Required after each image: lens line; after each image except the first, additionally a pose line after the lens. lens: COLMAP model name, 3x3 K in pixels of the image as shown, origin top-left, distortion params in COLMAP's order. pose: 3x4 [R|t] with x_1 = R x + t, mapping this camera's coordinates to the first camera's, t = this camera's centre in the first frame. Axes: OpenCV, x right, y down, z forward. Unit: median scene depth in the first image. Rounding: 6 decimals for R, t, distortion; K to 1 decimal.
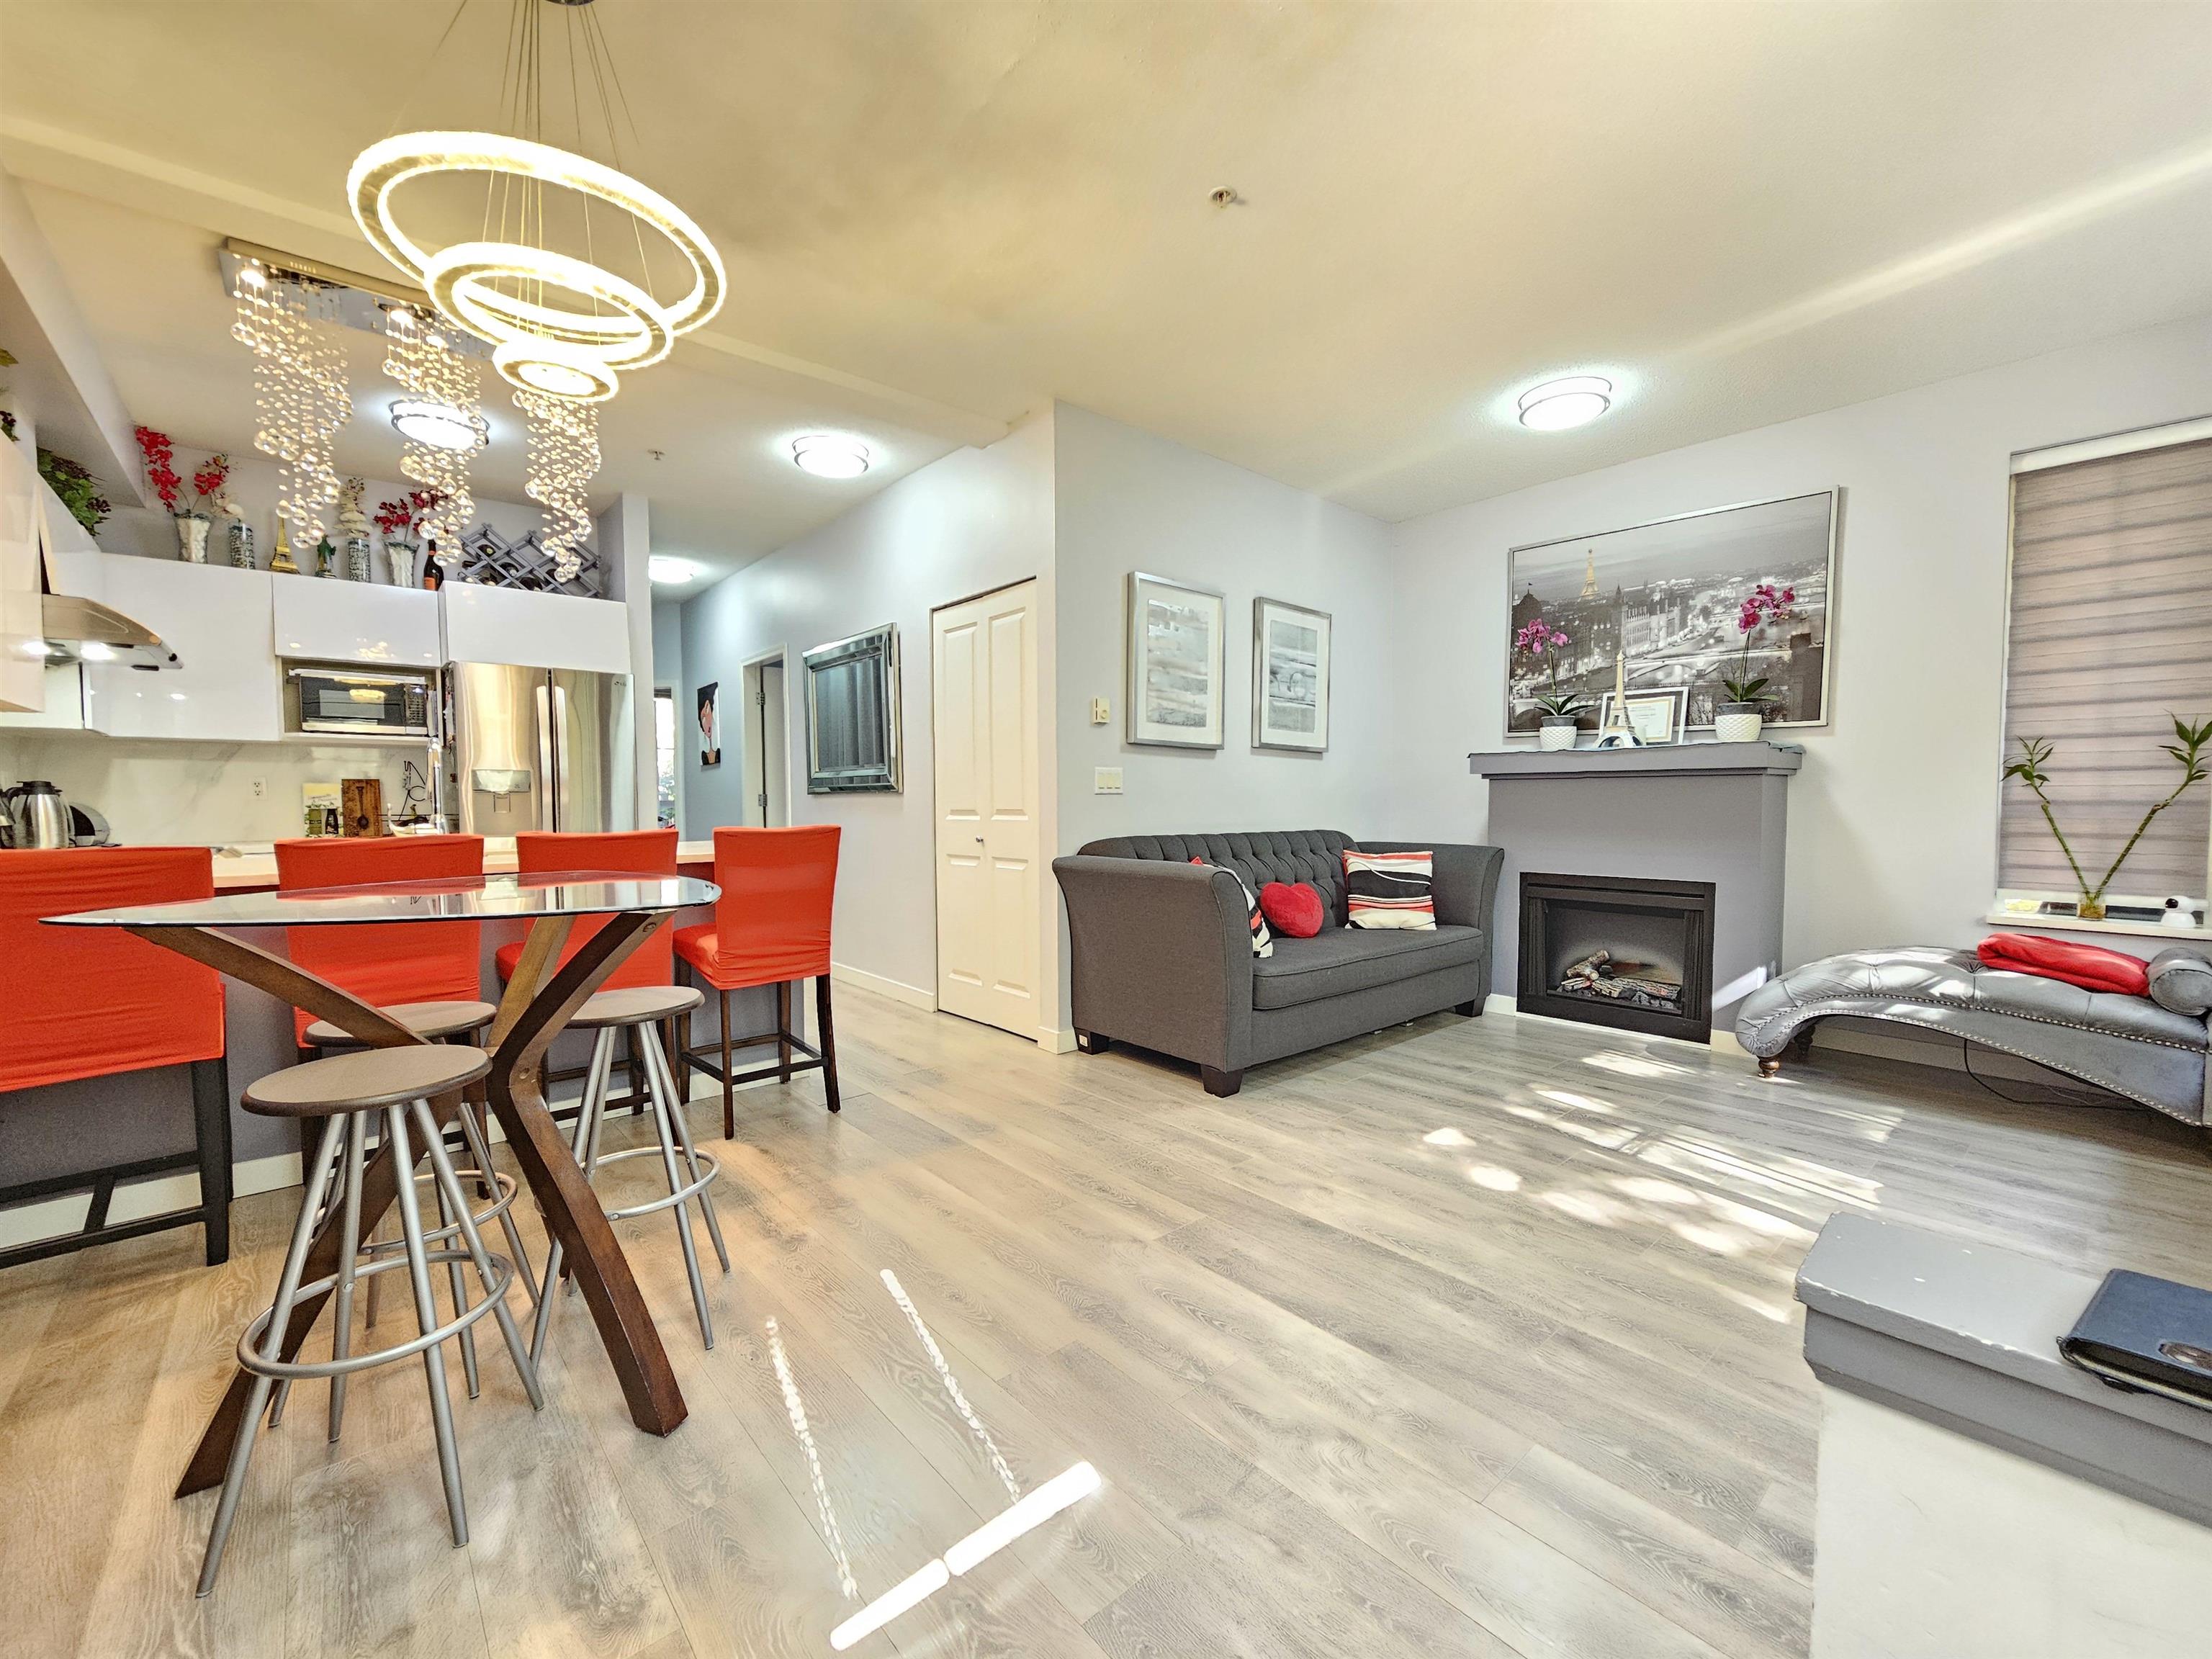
lens RADIAL K [[906.5, 0, 1117.1], [0, 906.5, 840.3], [0, 0, 1]] dist [-0.002309, 0.000570]
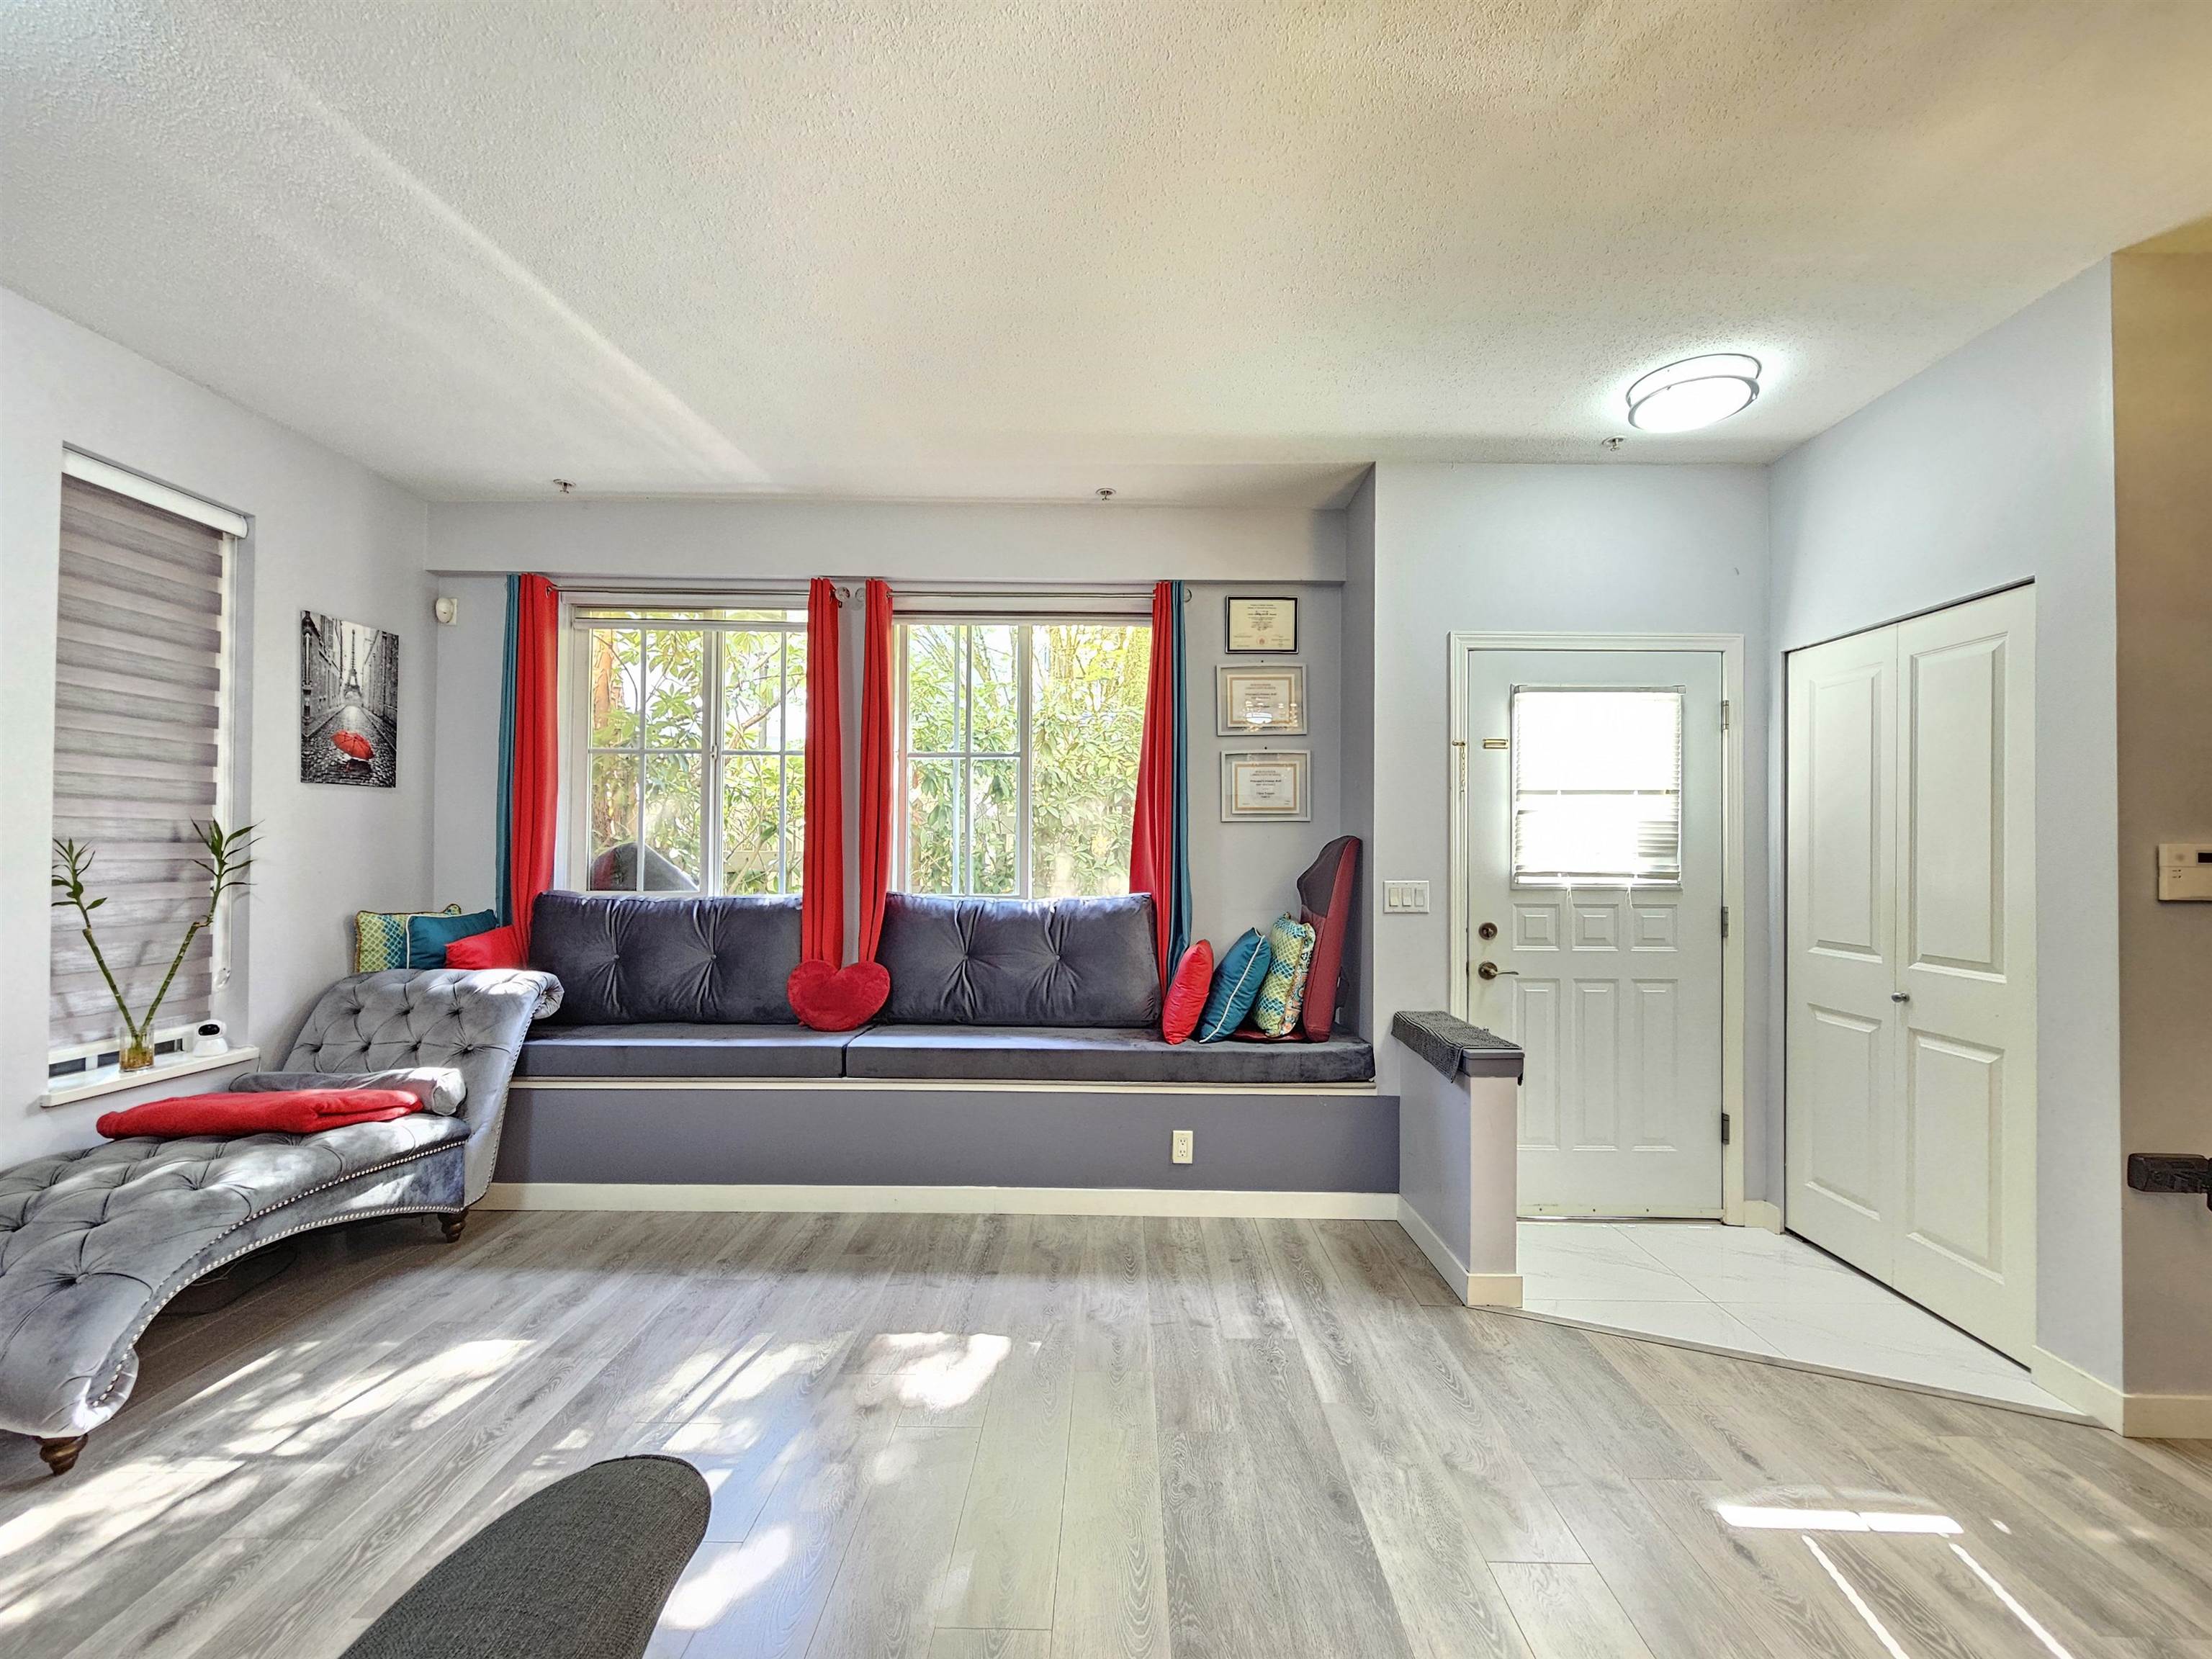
lens RADIAL K [[906.5, 0, 1117.1], [0, 906.5, 840.3], [0, 0, 1]] dist [-0.002309, 0.000570]
pose [[-0.749814, 0.003379, 0.661640, -0.084109], [0.022640, 0.999532, 0.020552, -0.087647], [-0.661261, 0.030390, -0.749540, 0.799538]]
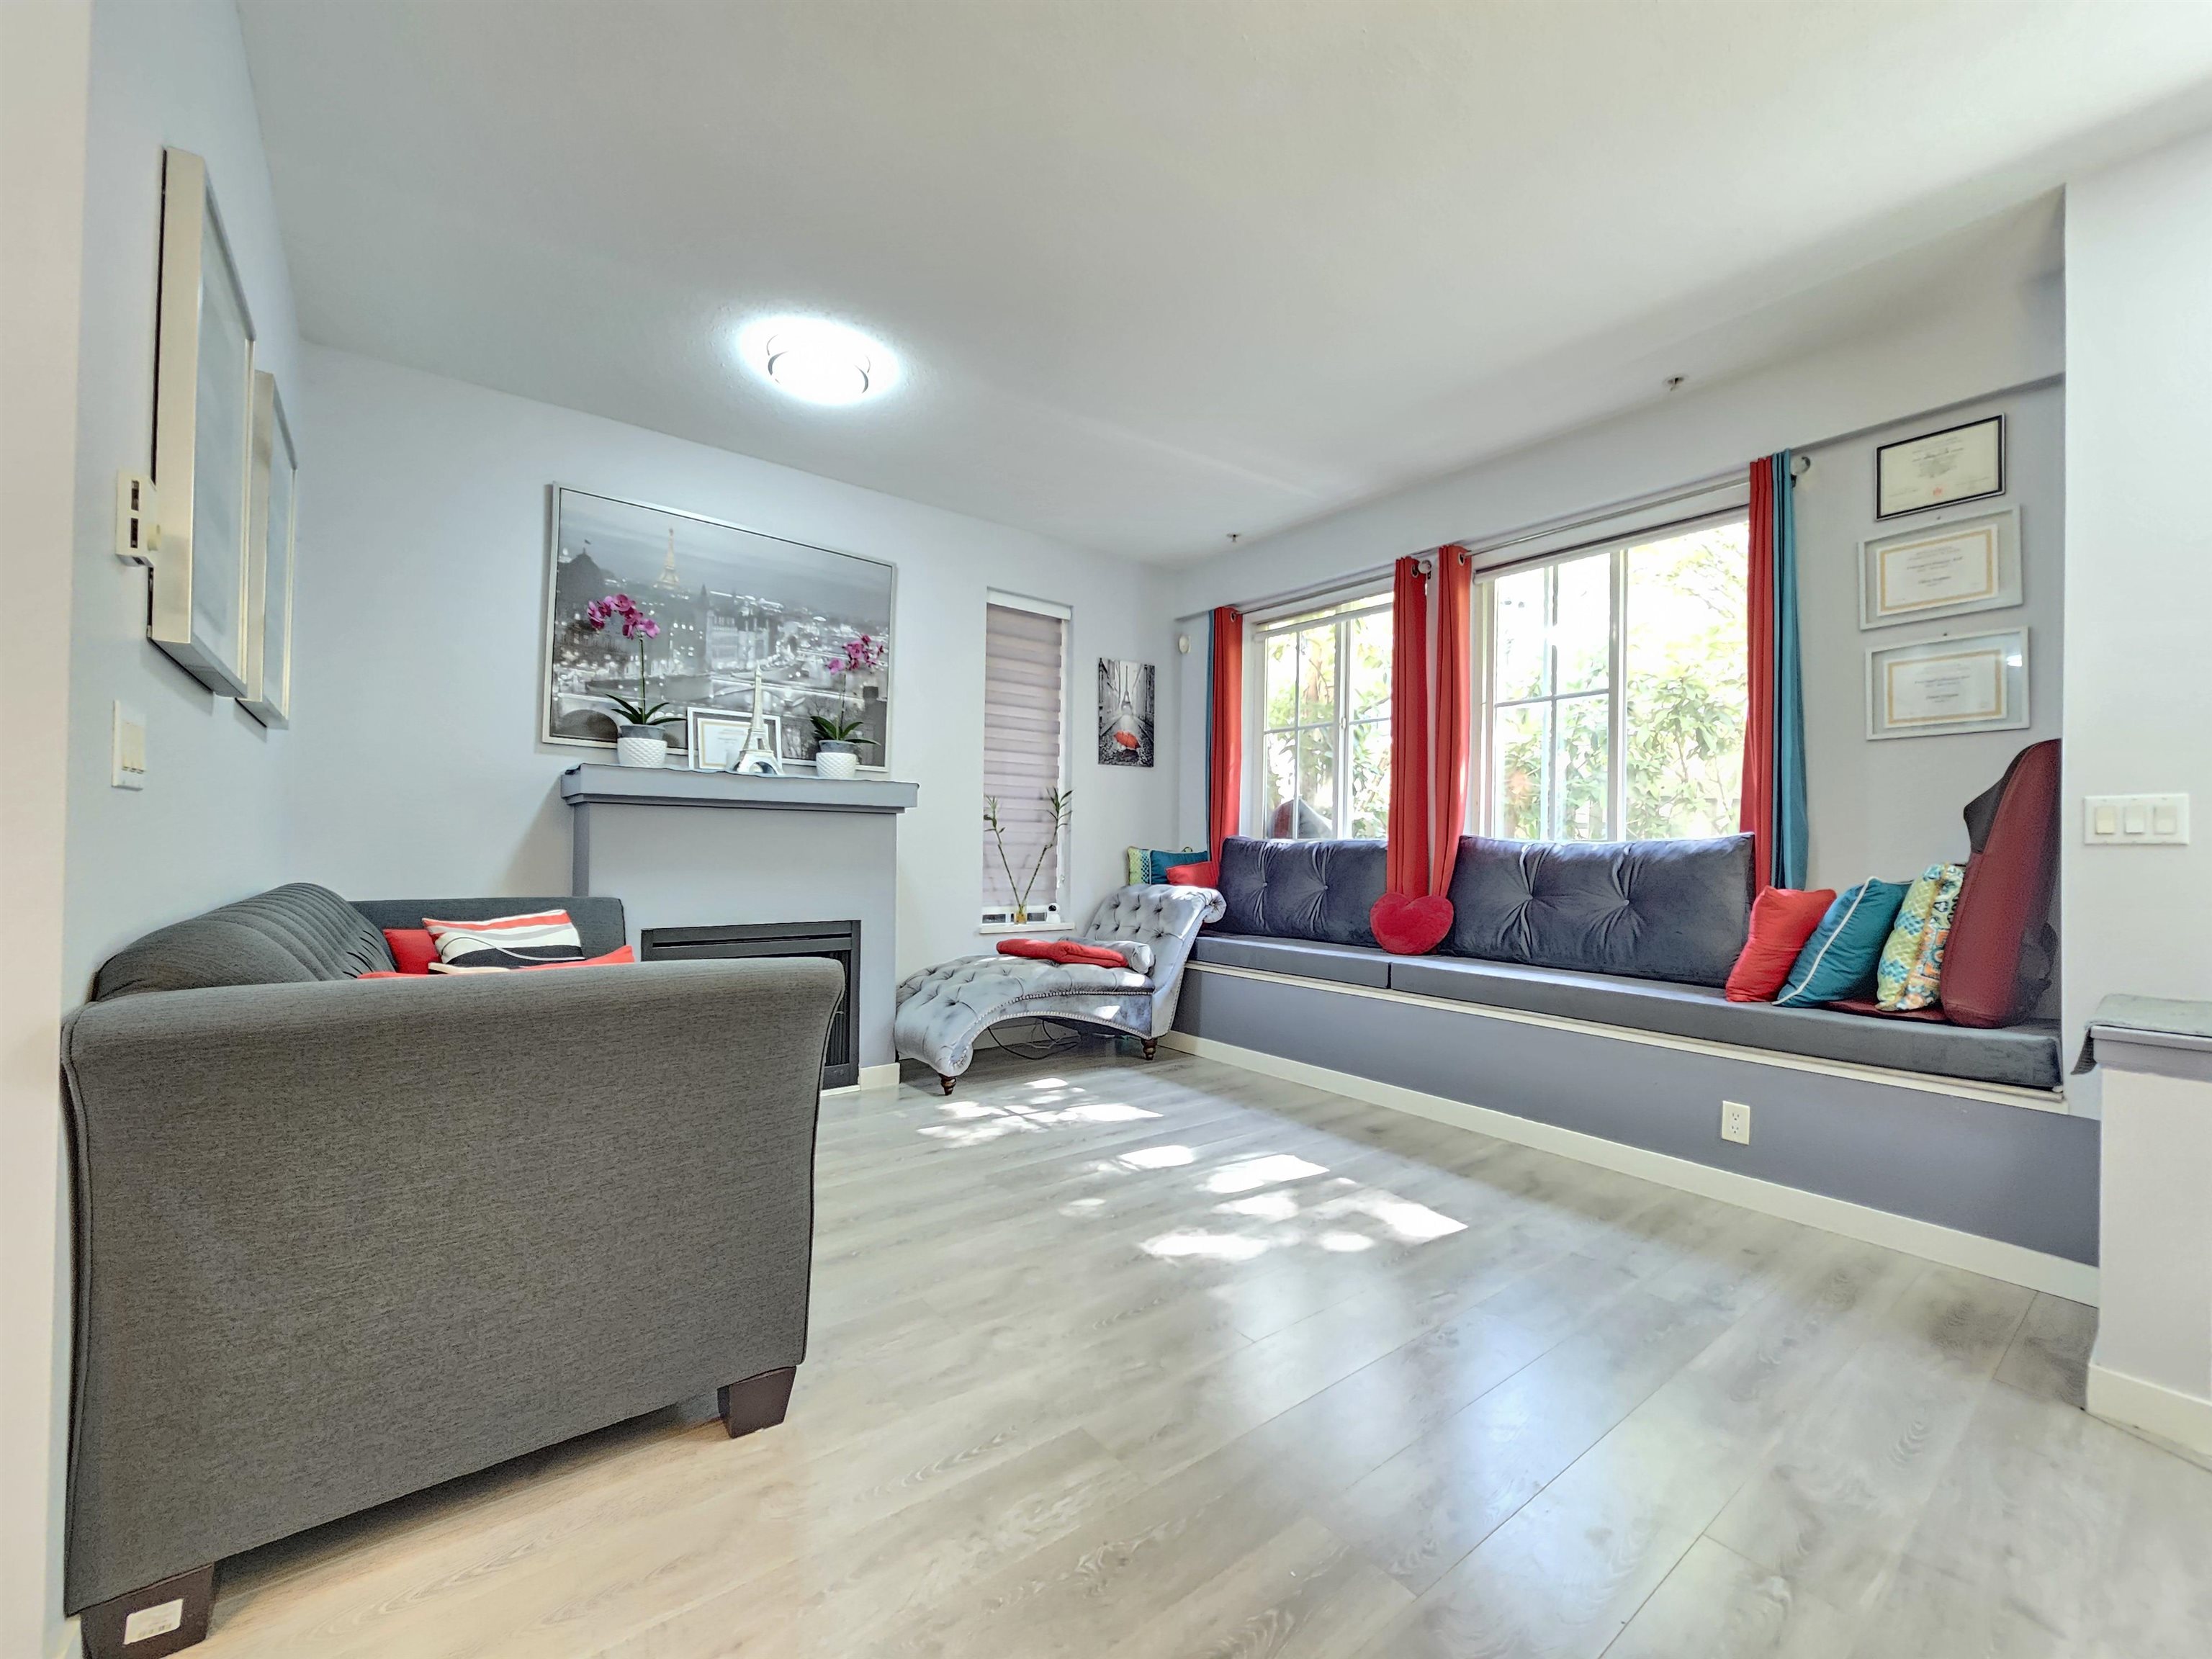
lens RADIAL K [[901.8, 0, 1117.5], [0, 901.8, 838.8], [0, 0, 1]] dist [-0.000726, 0.000103]
pose [[0.054239, 0.012399, 0.998451, -0.285171], [0.030158, 0.999446, -0.014050, -0.018289], [-0.998072, 0.030873, 0.053836, 0.597353]]
